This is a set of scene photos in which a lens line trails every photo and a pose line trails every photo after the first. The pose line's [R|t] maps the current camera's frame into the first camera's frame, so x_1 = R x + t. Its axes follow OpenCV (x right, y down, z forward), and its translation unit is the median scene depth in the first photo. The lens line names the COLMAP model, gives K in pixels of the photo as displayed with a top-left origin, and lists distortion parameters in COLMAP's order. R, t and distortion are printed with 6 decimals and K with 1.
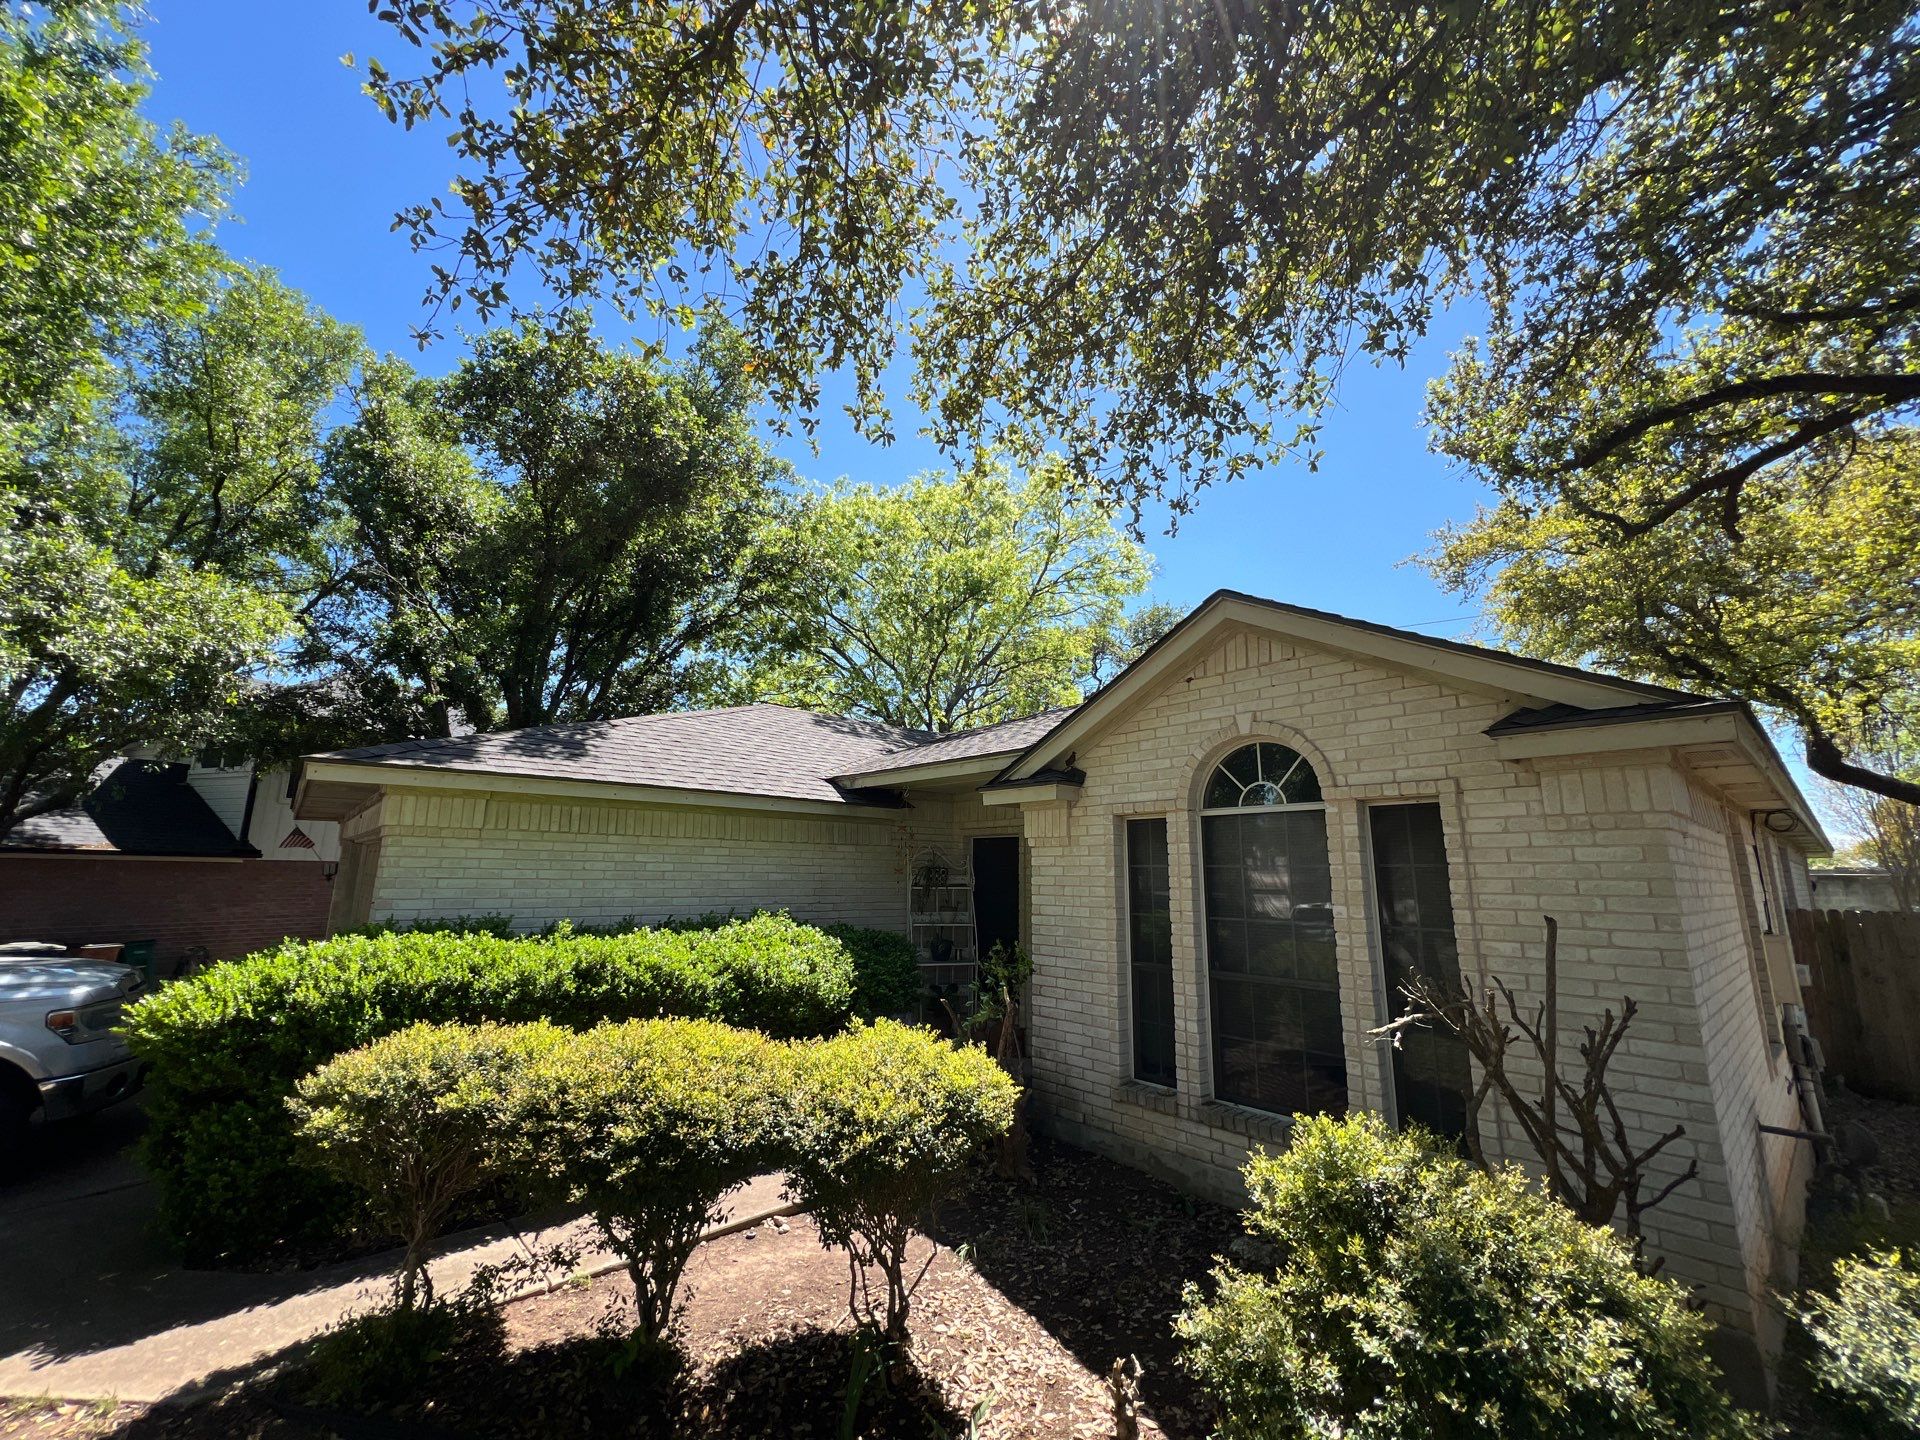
lens RADIAL K [[772.1, 0, 960.0], [0, 772.1, 720.0], [0, 0, 1]] dist [-0.000568, -0.000137]
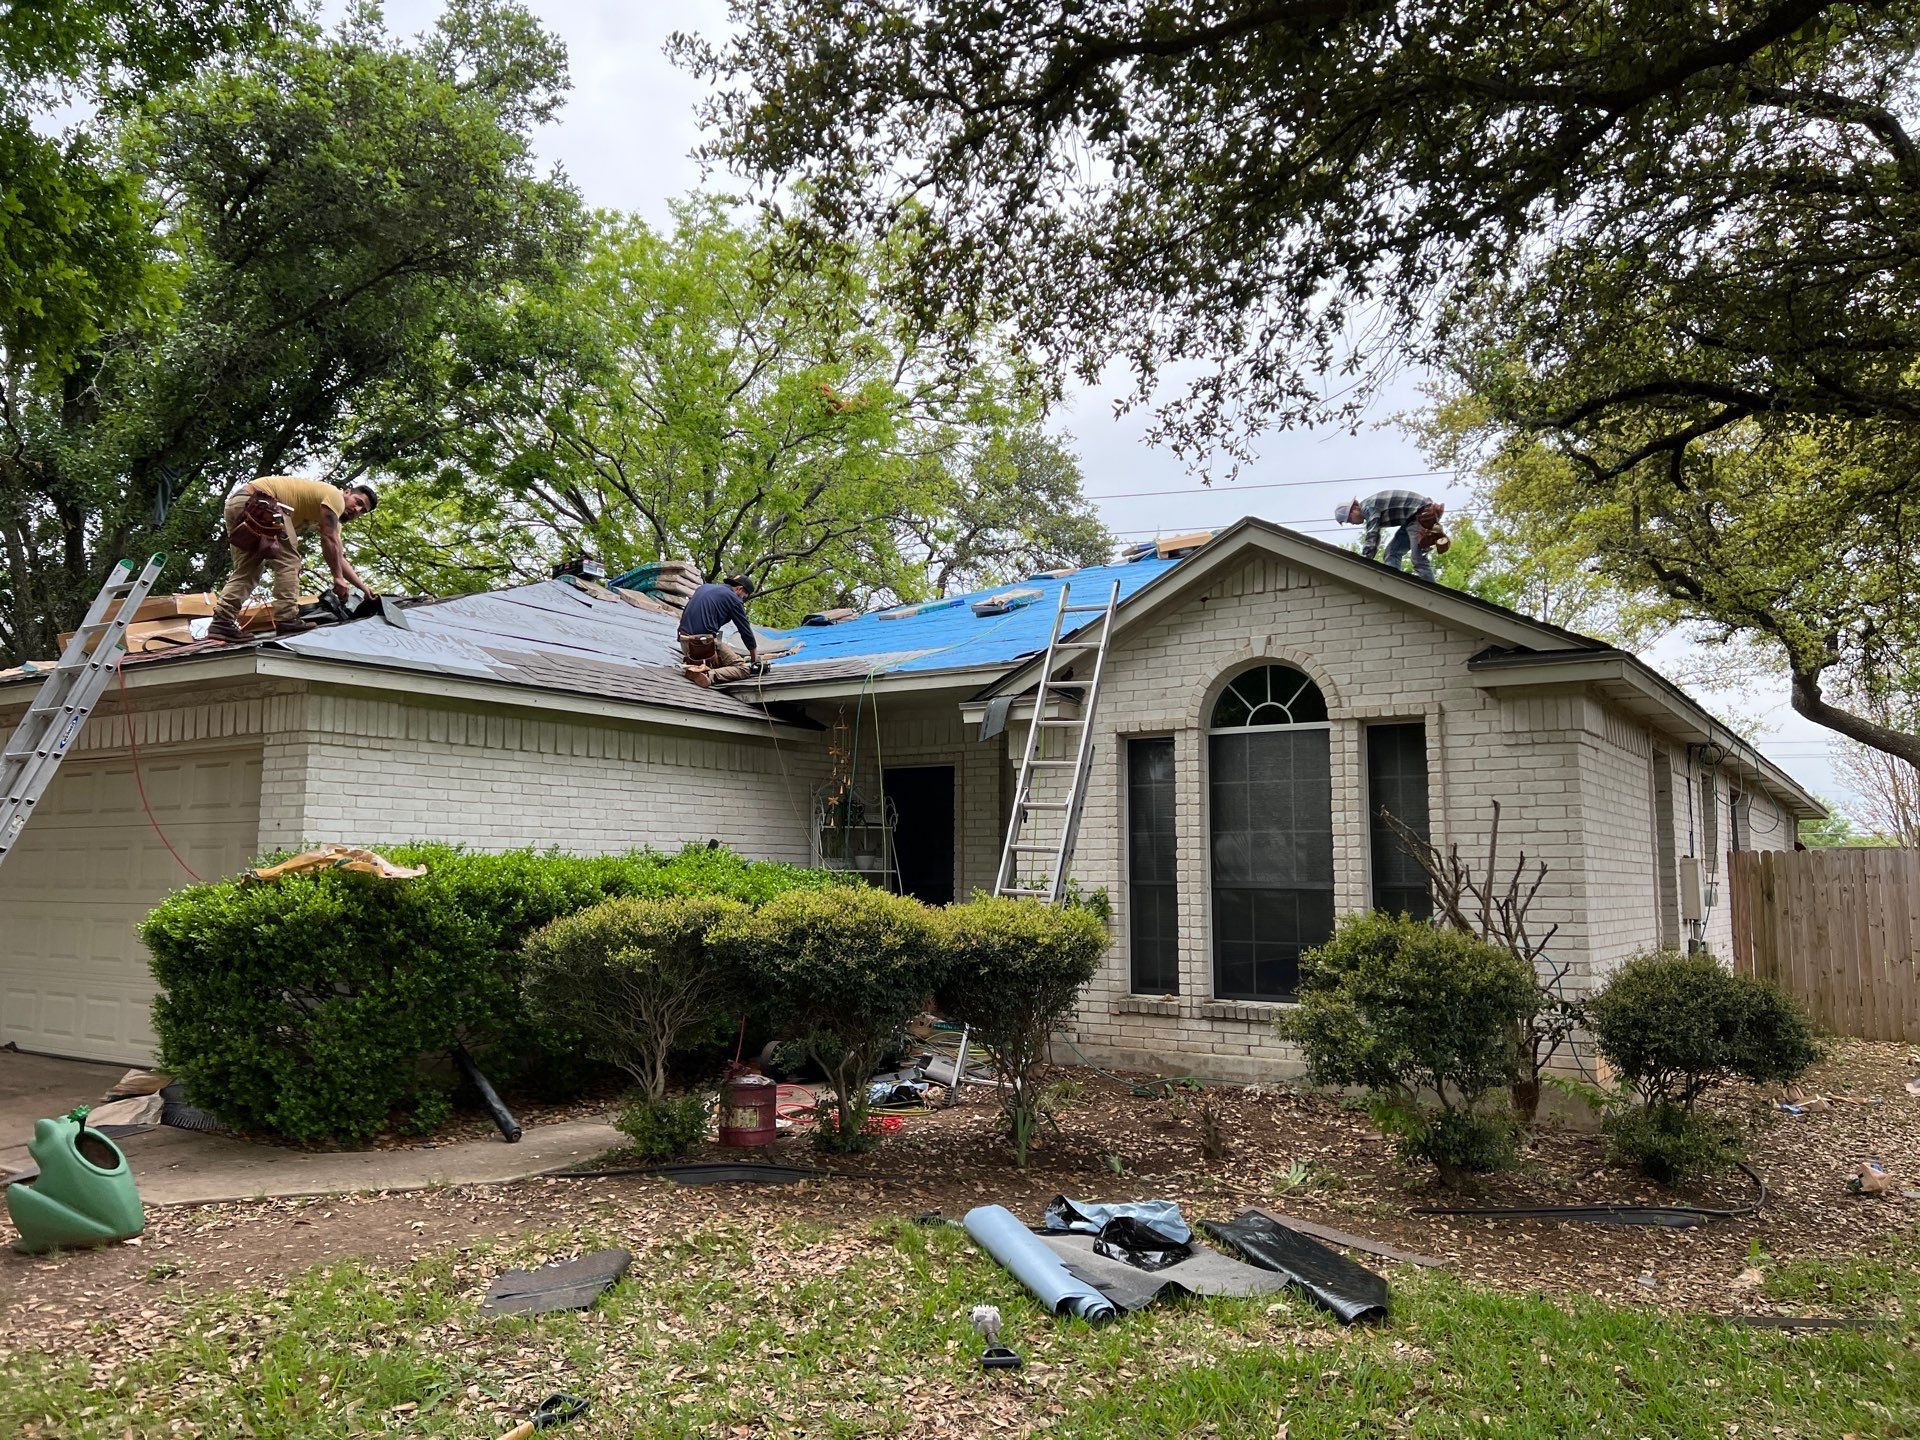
lens RADIAL K [[1414.7, 0, 959.7], [0, 1414.7, 710.7], [0, 0, 1]] dist [0.047725, -0.000836]
pose [[0.965737, 0.026009, 0.258217, -0.526625], [-0.047366, 0.995918, 0.076835, -0.036765], [-0.255164, -0.086433, 0.963027, -0.763492]]
